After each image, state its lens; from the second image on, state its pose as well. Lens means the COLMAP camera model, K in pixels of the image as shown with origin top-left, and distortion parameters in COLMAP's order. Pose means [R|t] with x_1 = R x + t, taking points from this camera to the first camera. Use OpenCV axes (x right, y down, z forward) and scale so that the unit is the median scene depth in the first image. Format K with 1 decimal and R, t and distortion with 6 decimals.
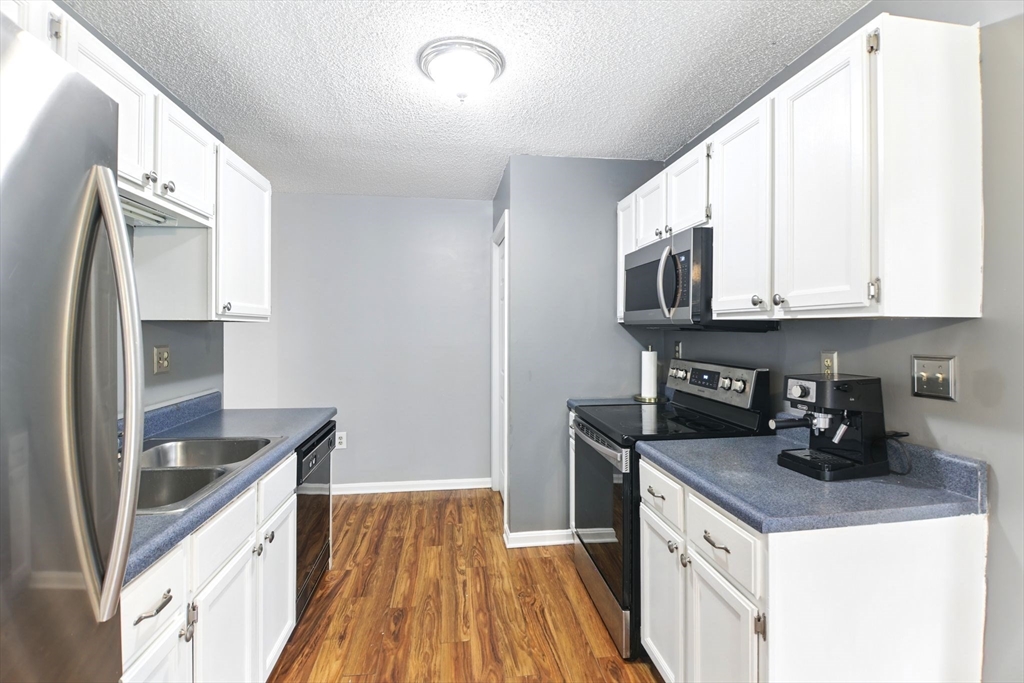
lens RADIAL K [[449.5, 0, 522.7], [0, 449.5, 335.6], [0, 0, 1]] dist [-0.002920, -0.007570]
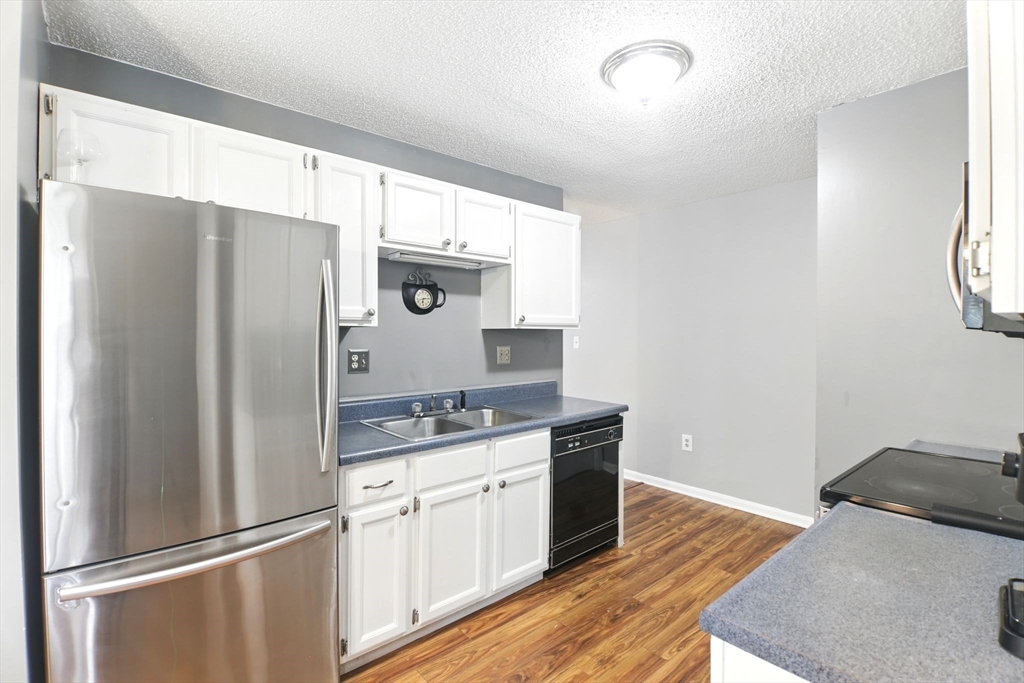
lens RADIAL K [[449.5, 0, 509.6], [0, 449.5, 341.8], [0, 0, 1]] dist [-0.002920, -0.007570]
pose [[0.571860, 0.017536, -0.820164, 0.368694], [-0.014899, 0.999829, 0.010989, -0.006404], [0.820216, 0.005935, 0.572023, 0.135153]]
